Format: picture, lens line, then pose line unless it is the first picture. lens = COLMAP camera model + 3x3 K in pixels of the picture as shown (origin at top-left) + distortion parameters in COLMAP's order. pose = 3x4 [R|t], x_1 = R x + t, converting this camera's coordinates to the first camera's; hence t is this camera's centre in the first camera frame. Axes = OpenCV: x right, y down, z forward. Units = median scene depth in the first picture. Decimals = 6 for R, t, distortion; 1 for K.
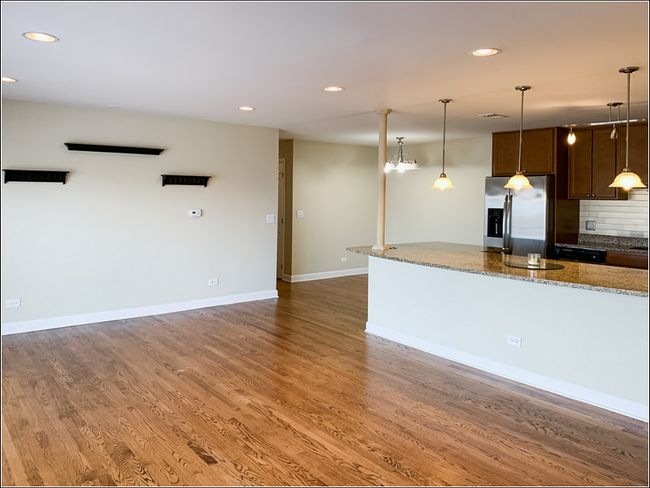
lens RADIAL K [[516.2, 0, 349.2], [0, 516.2, 201.9], [0, 0, 1]] dist [0.011761, 0.000949]
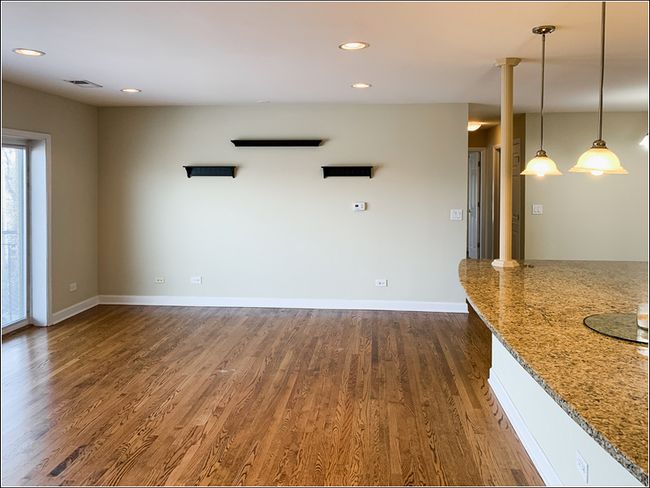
lens RADIAL K [[537.4, 0, 328.0], [0, 537.4, 195.3], [0, 0, 1]] dist [0.031277, -0.009957]
pose [[0.702932, 0.002610, -0.711253, 0.516685], [-0.001226, 0.999996, 0.002458, -0.000868], [0.711256, -0.000855, 0.702932, 0.440139]]
